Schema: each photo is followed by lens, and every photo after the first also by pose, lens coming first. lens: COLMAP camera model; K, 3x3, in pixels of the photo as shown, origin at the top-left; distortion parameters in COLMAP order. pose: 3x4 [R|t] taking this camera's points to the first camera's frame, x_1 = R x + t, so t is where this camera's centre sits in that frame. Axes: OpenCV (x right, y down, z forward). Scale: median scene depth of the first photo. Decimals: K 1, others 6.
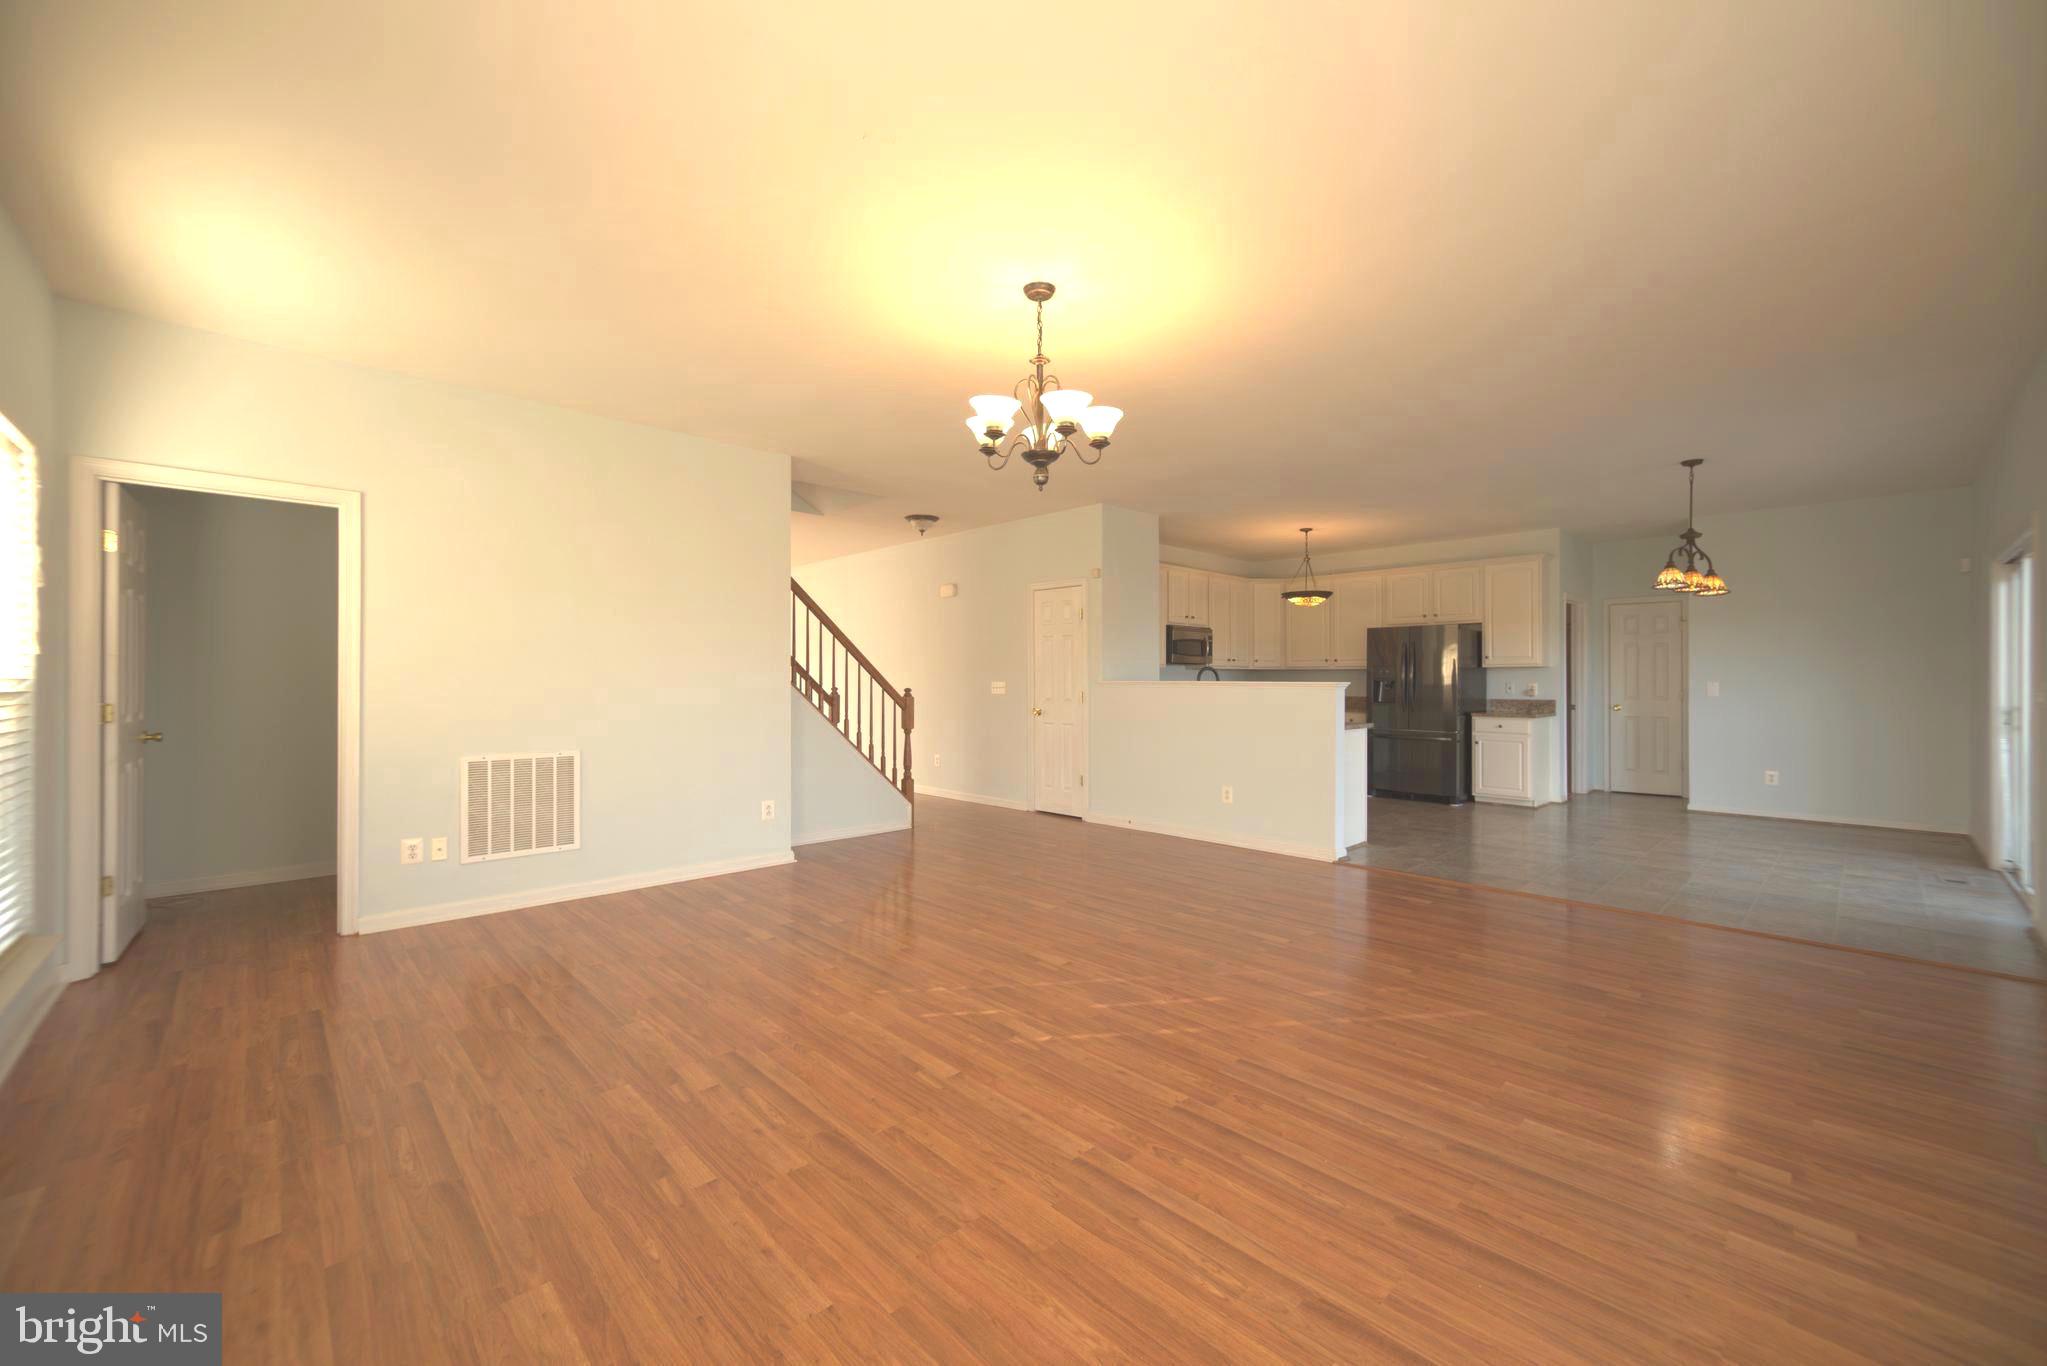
lens RADIAL K [[799.3, 0, 1038.2], [0, 799.3, 681.7], [0, 0, 1]] dist [-0.006651, 0.000377]
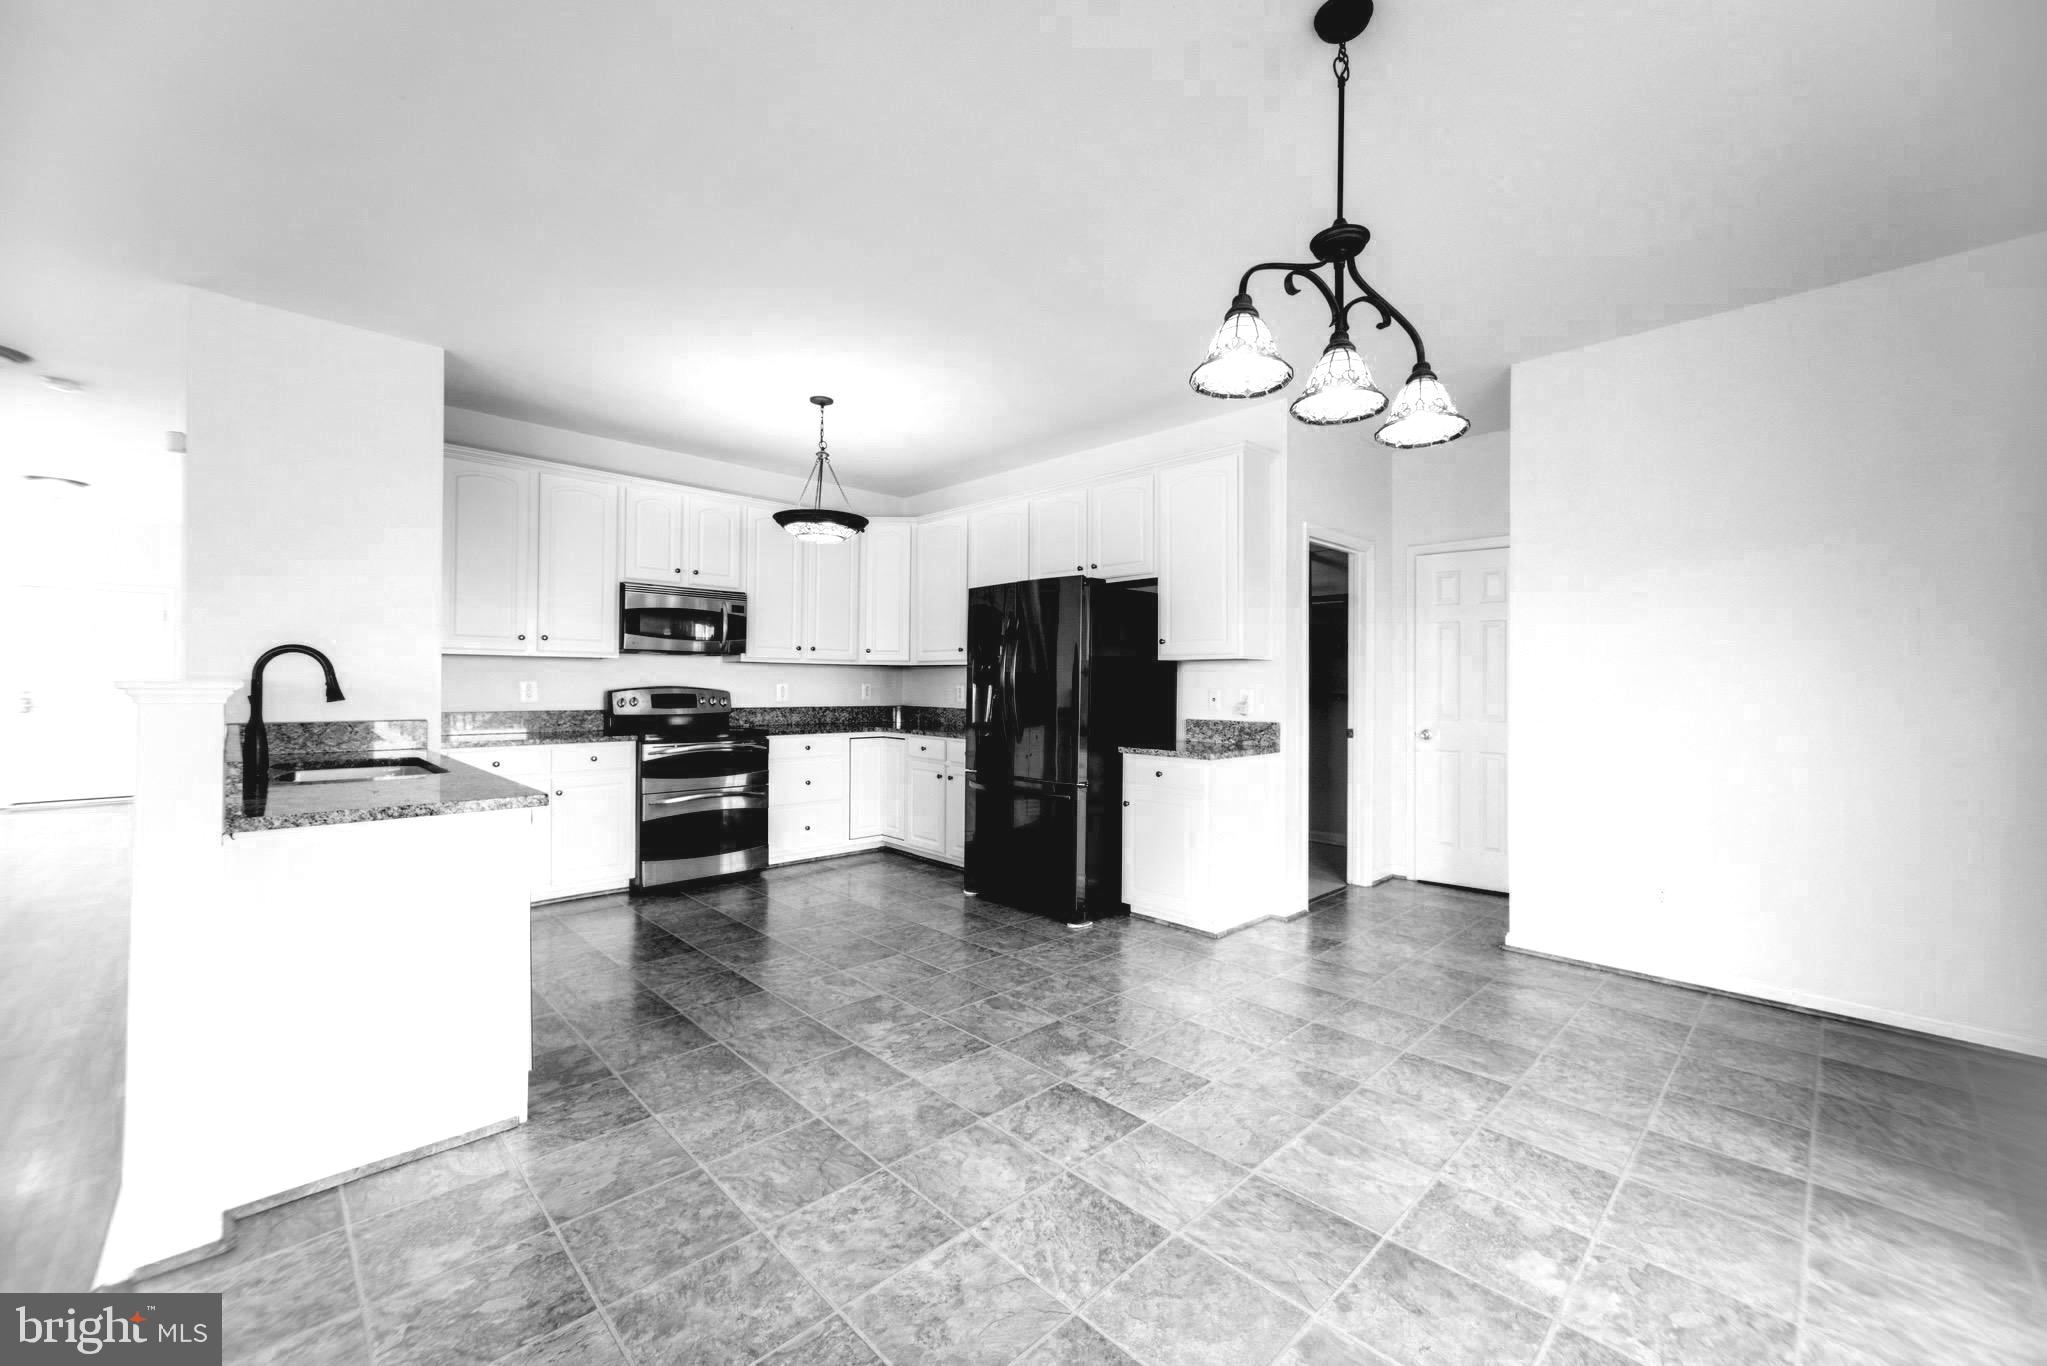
lens RADIAL K [[799.3, 0, 1038.2], [0, 799.3, 681.7], [0, 0, 1]] dist [-0.006651, 0.000377]
pose [[0.999903, 0.007205, 0.011882, 0.517857], [-0.007180, 0.999972, -0.002085, -0.002759], [-0.011896, 0.002000, 0.999927, 0.505276]]
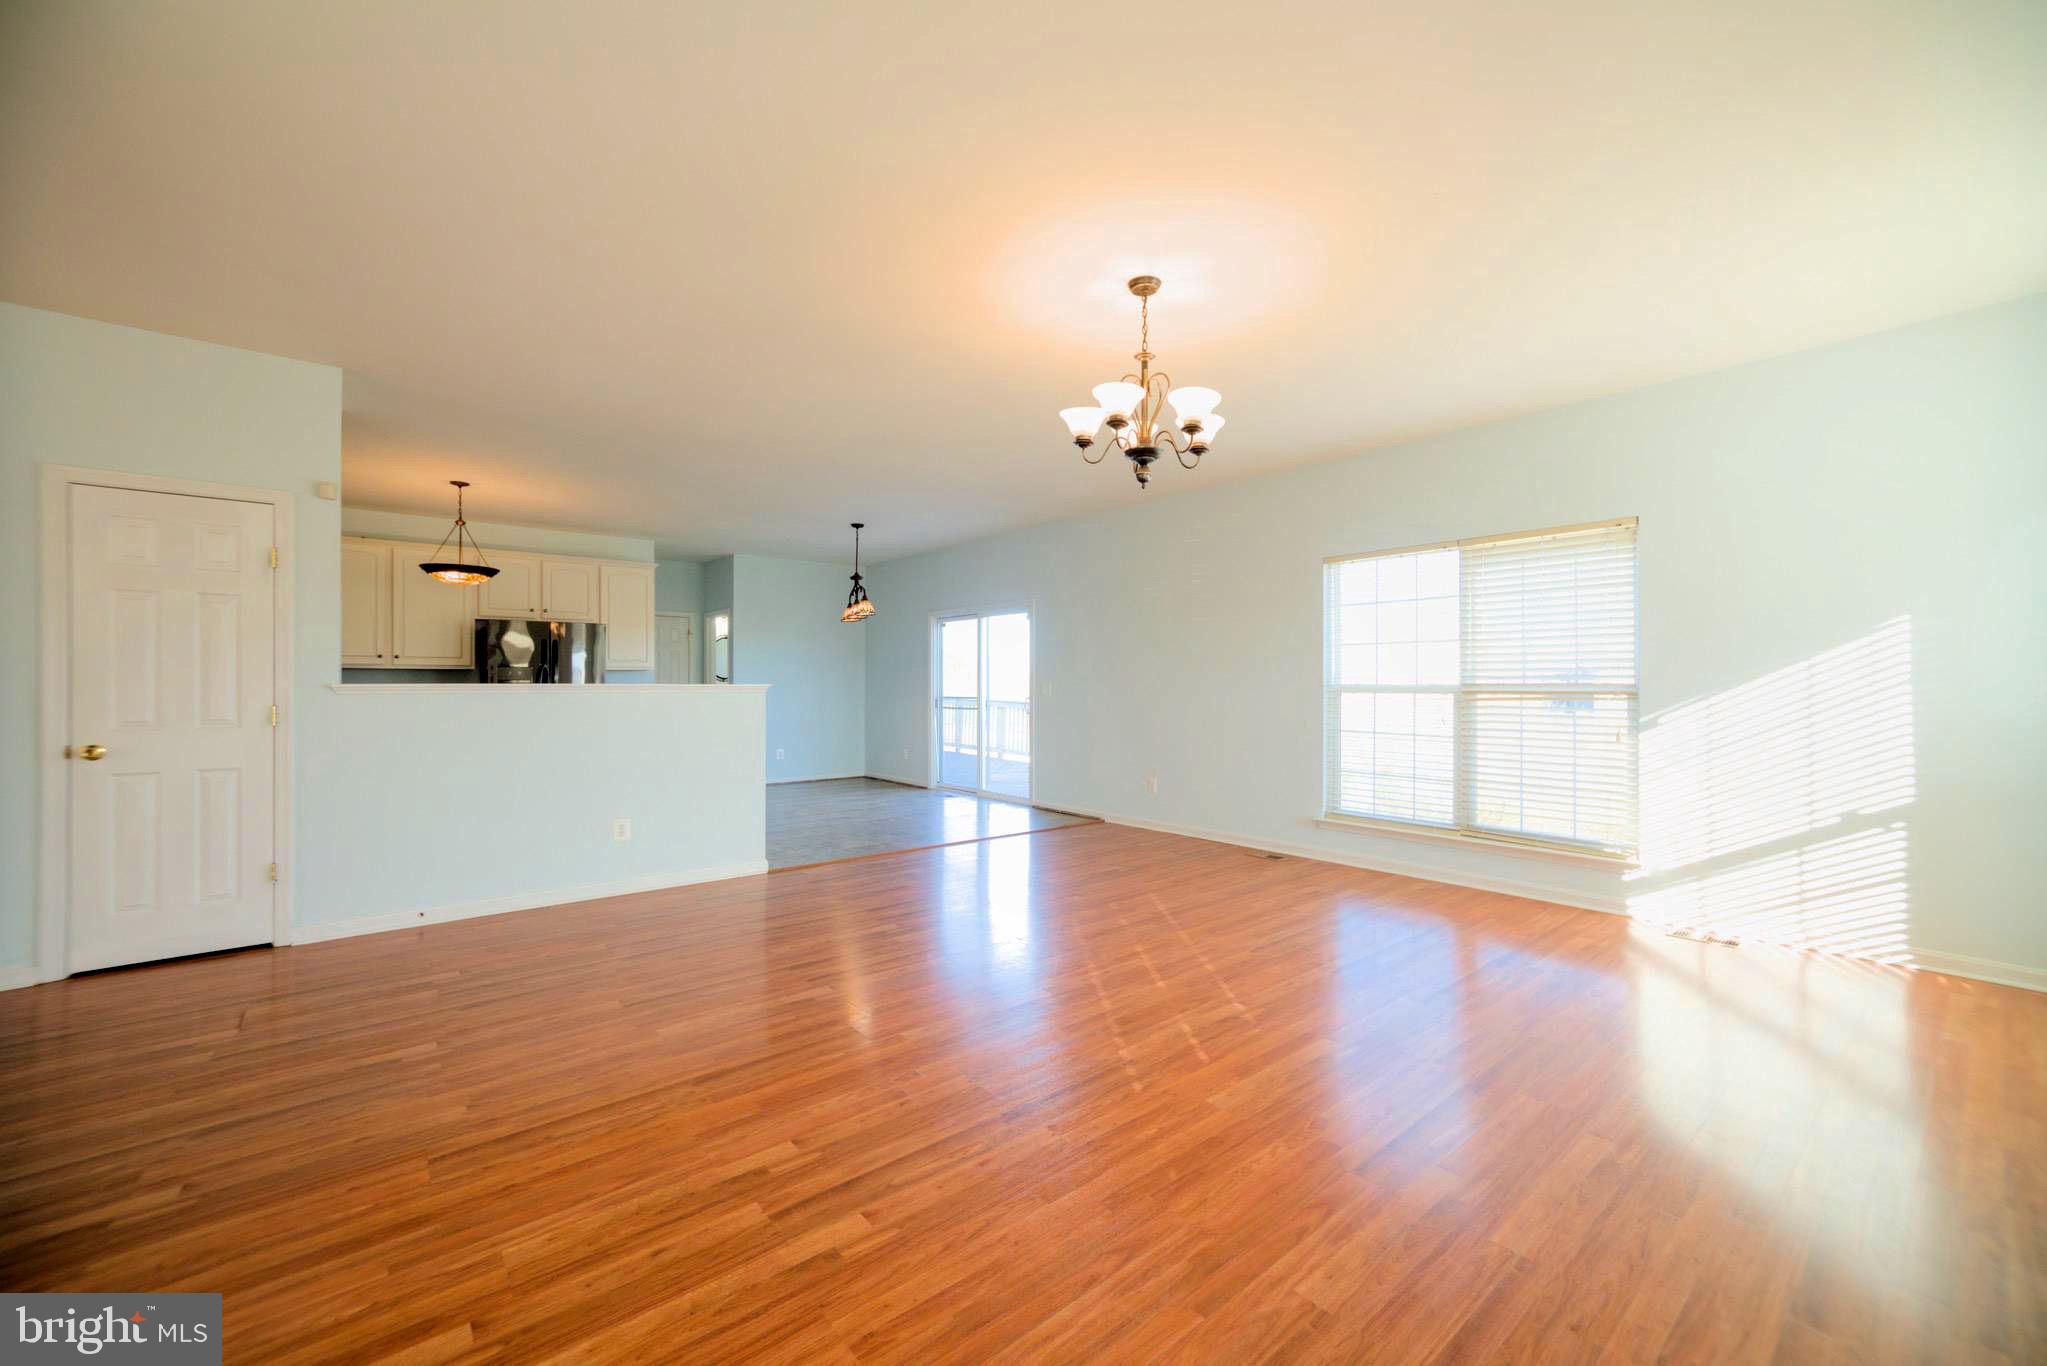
lens RADIAL K [[799.3, 0, 1038.2], [0, 799.3, 681.7], [0, 0, 1]] dist [-0.006651, 0.000377]
pose [[0.081517, 0.001889, 0.996670, -0.404640], [0.001349, 0.999997, -0.002006, -0.000106], [-0.996671, 0.001508, 0.081514, 0.430325]]
